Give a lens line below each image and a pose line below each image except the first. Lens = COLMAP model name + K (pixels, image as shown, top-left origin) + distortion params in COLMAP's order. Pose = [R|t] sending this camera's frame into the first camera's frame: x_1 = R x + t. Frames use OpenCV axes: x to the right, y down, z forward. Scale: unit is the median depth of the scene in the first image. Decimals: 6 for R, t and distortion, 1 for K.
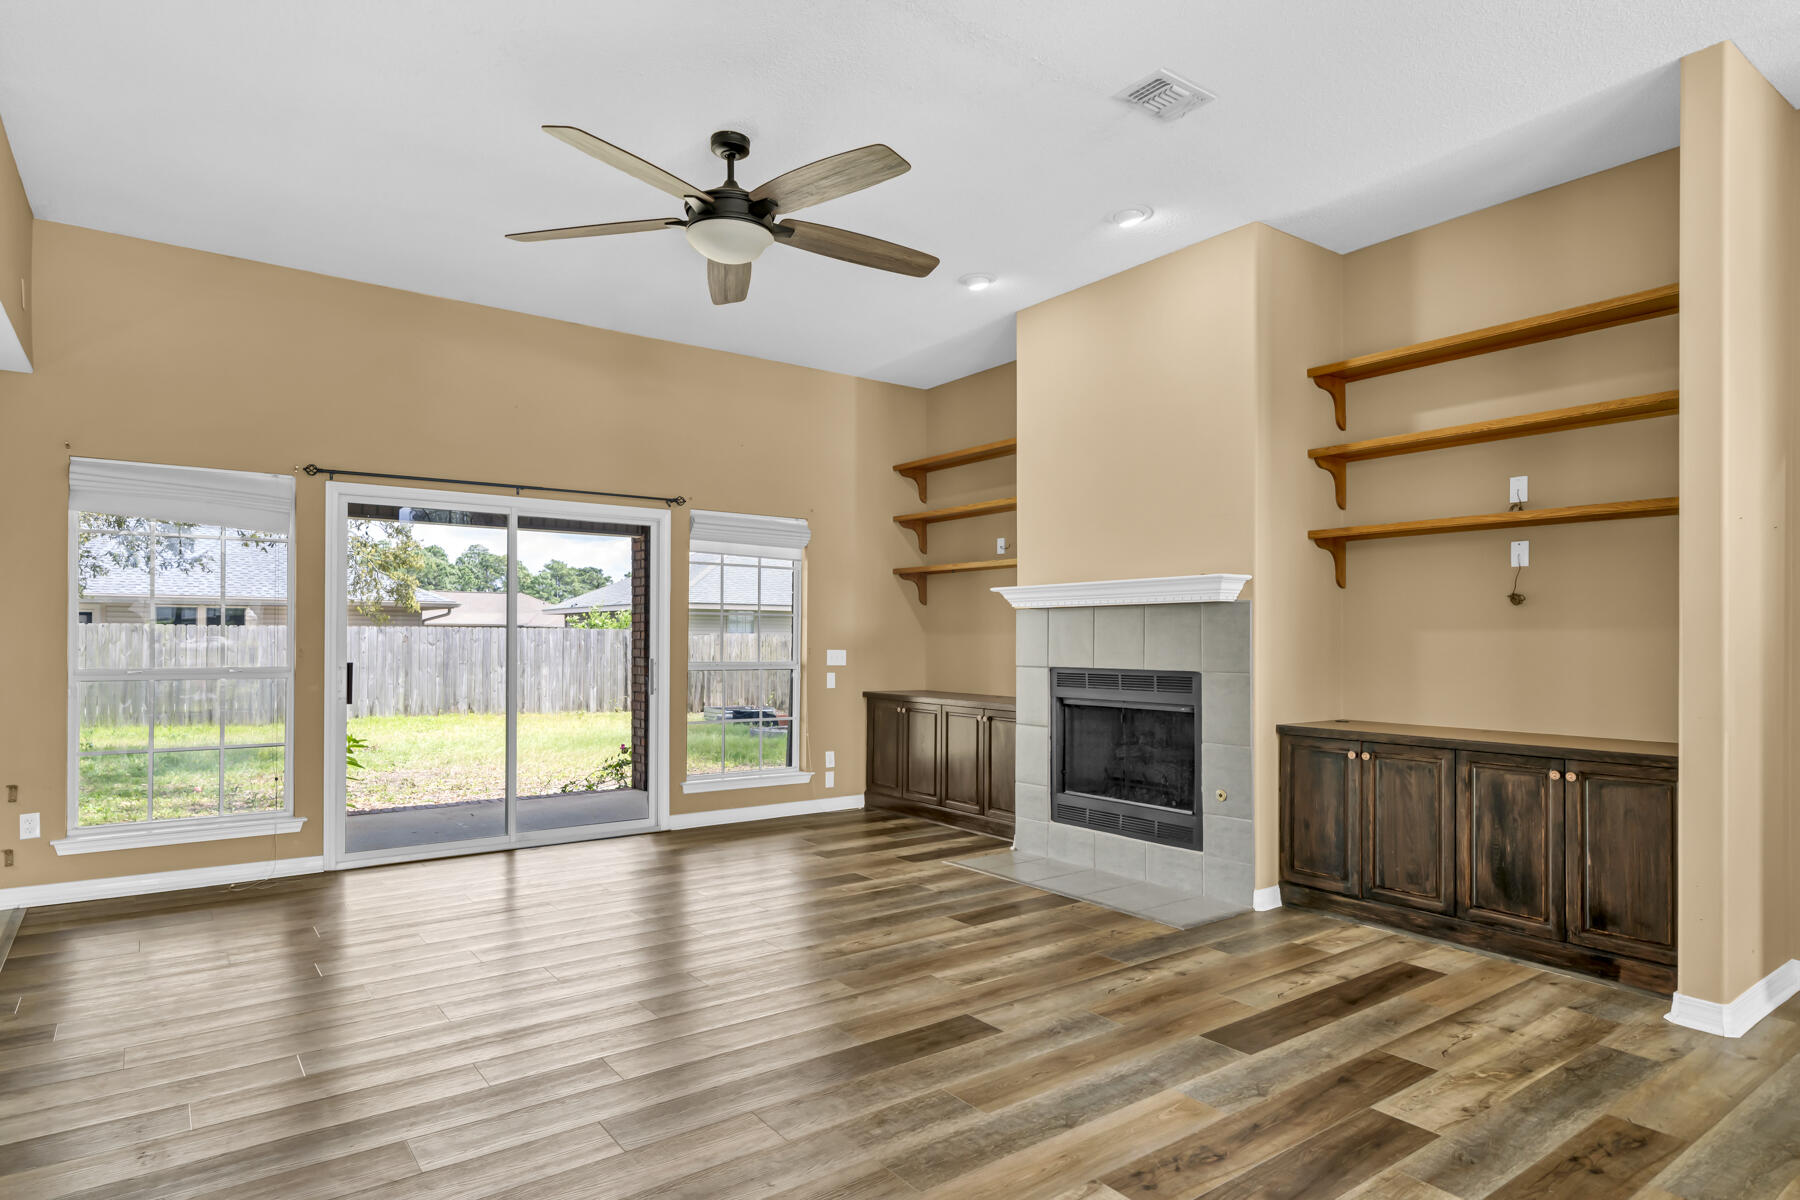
lens RADIAL K [[992.4, 0, 905.6], [0, 992.4, 607.8], [0, 0, 1]] dist [0.000832, 0.000304]
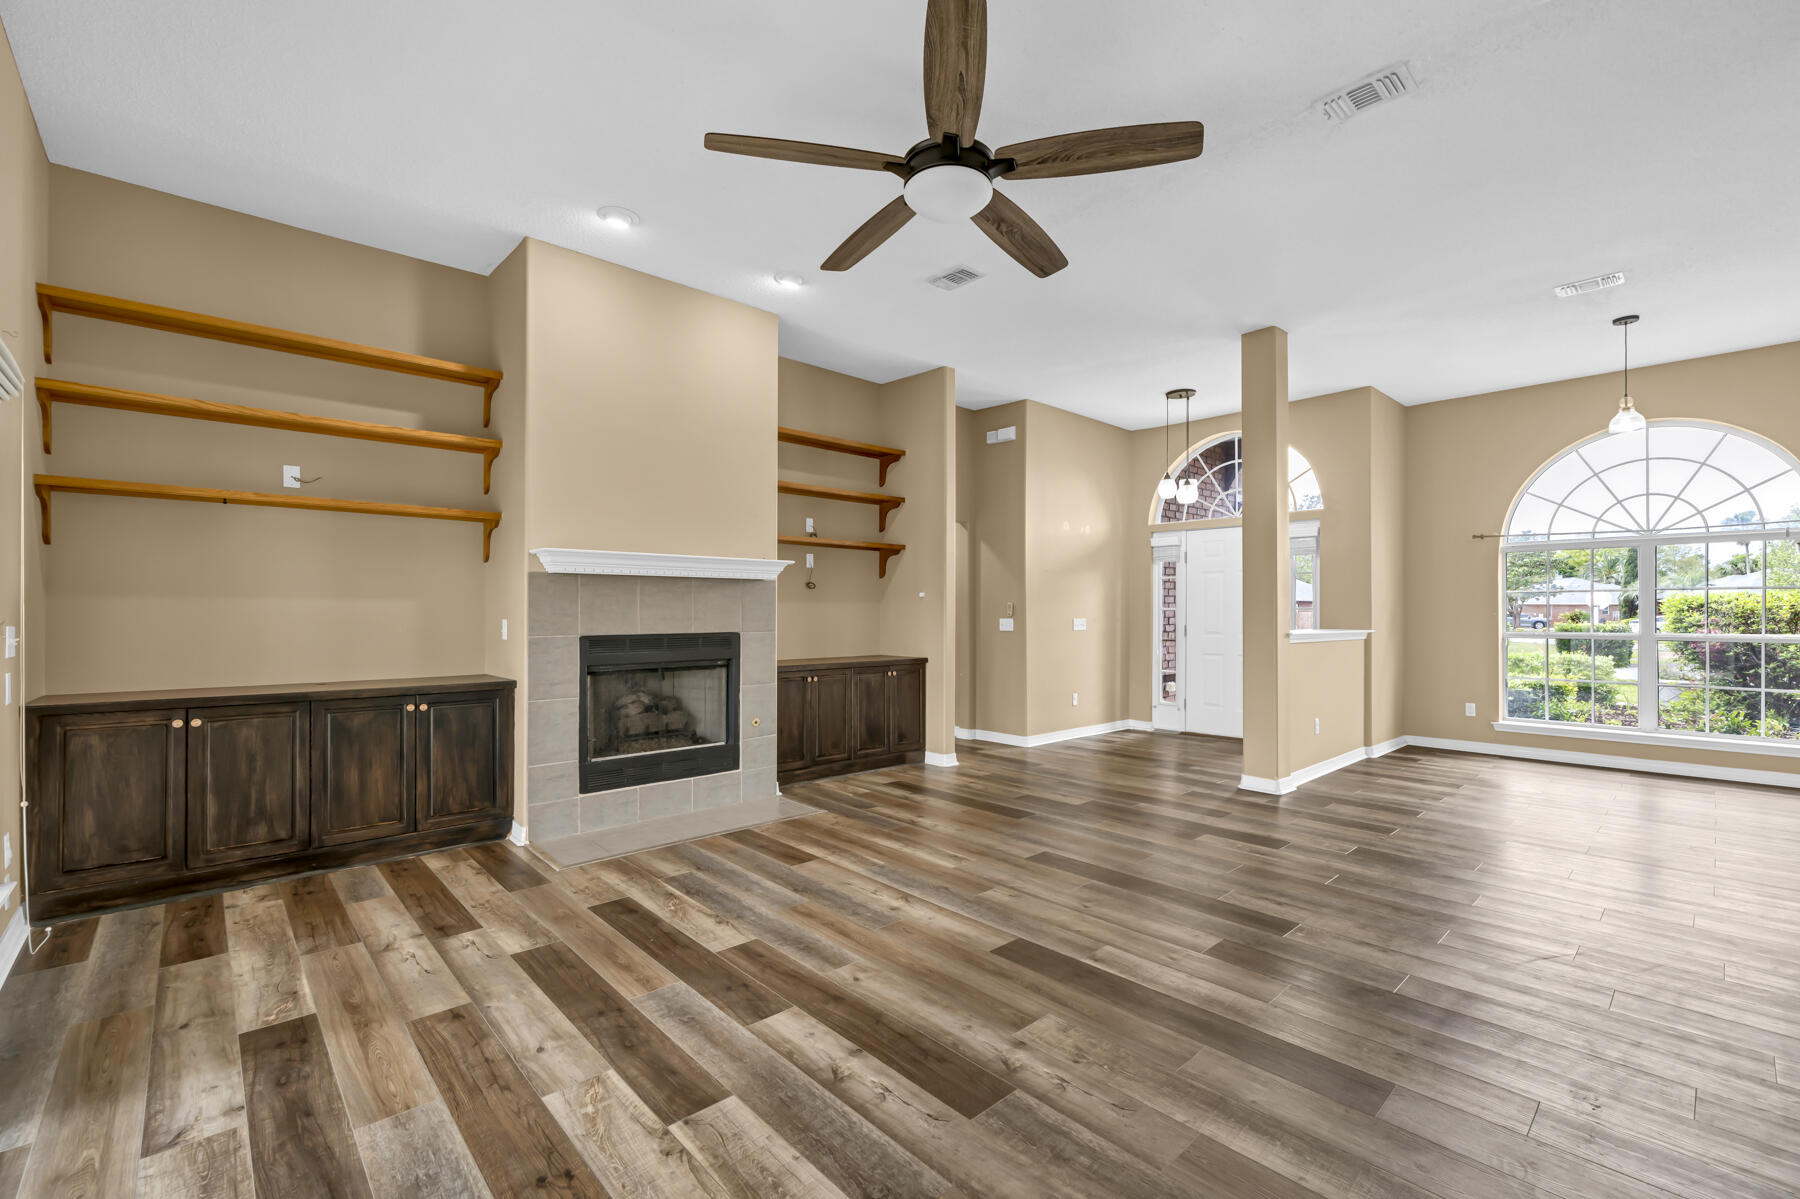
lens RADIAL K [[773.1, 0, 900.0], [0, 773.1, 599.5], [0, 0, 1]] dist [-0.008175, 0.000053]
pose [[-0.106211, 0.004699, 0.994332, -0.762647], [-0.043492, 0.999010, -0.009366, 0.021595], [-0.993392, -0.044241, -0.105902, 0.925449]]
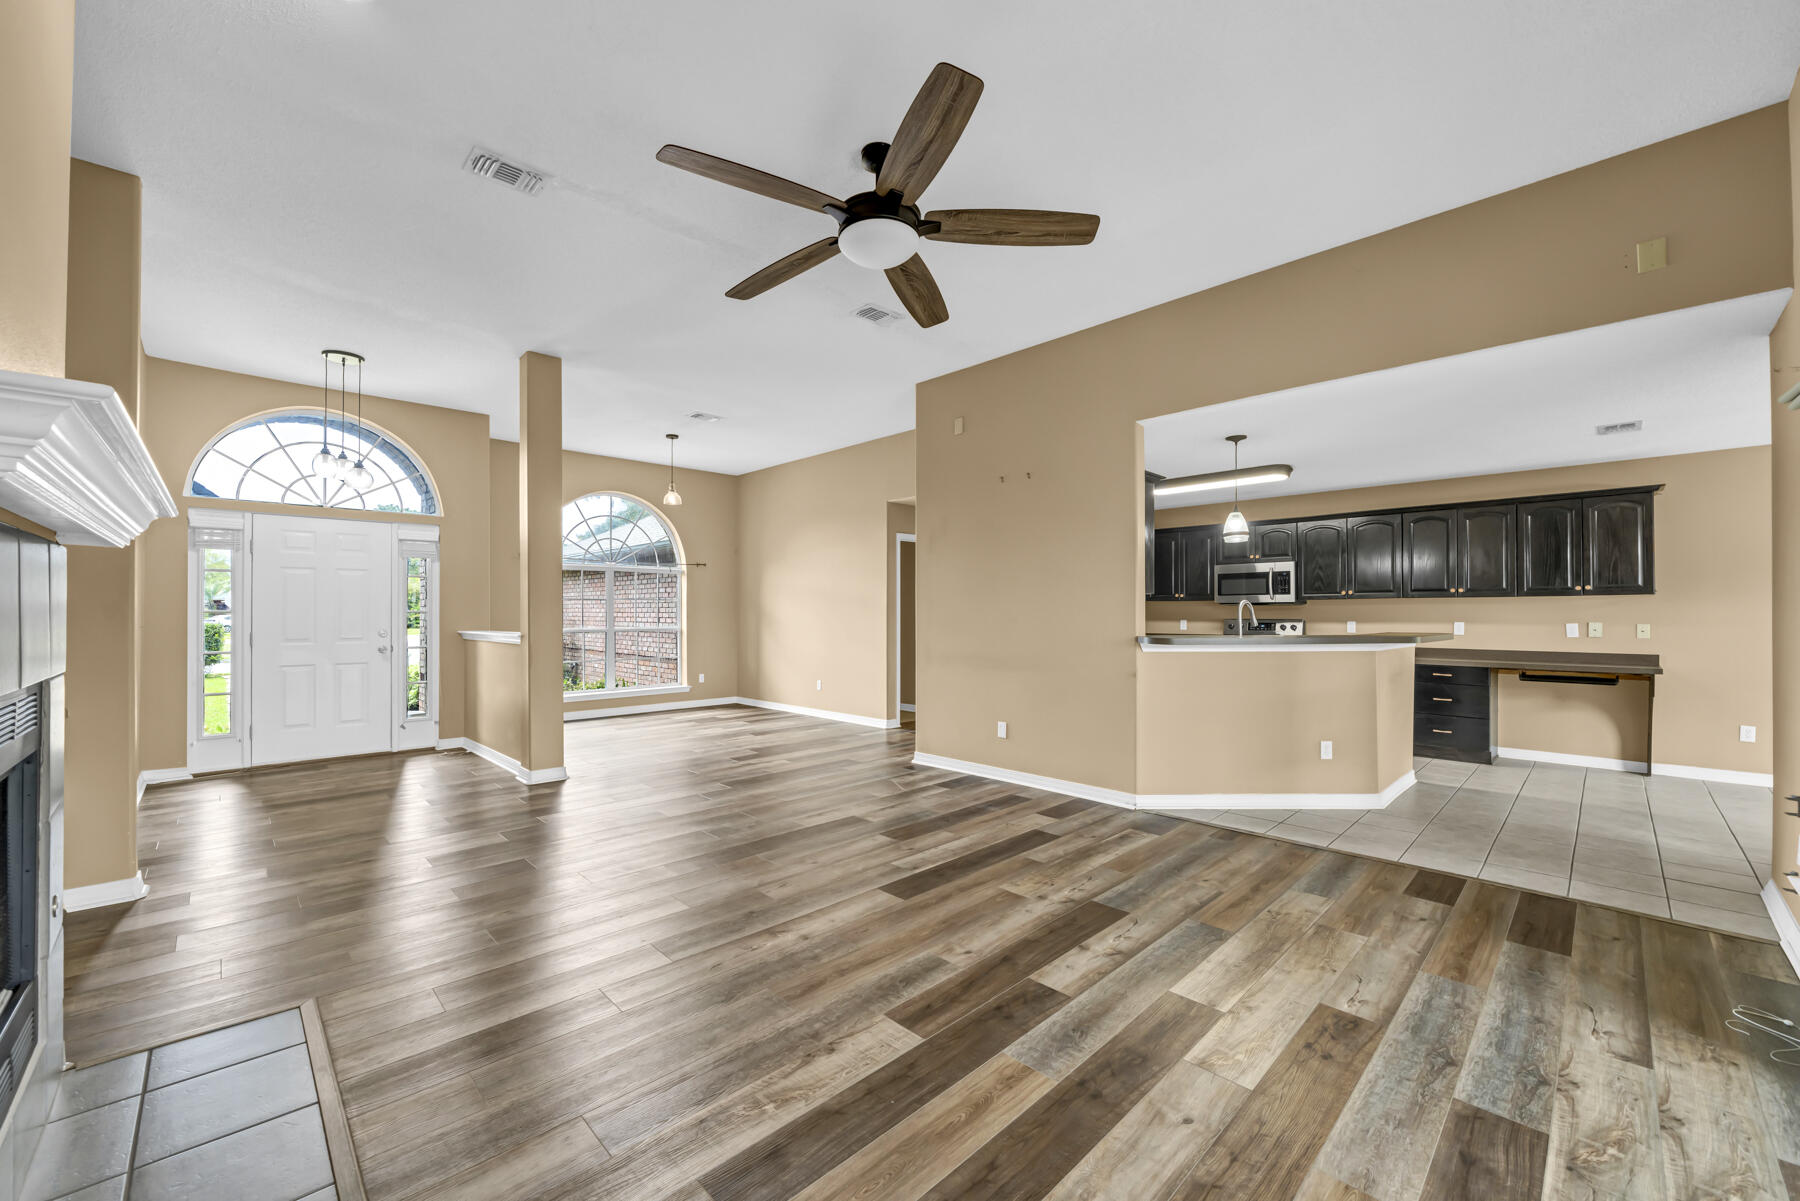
lens RADIAL K [[665.0, 0, 900.0], [0, 665.0, 600.5], [0, 0, 1]] dist [-0.015238, -0.000059]
pose [[-0.994061, -0.010837, -0.108286, -0.077596], [-0.004510, 0.998277, -0.058505, 0.041829], [0.108734, -0.057669, -0.992397, 1.431152]]
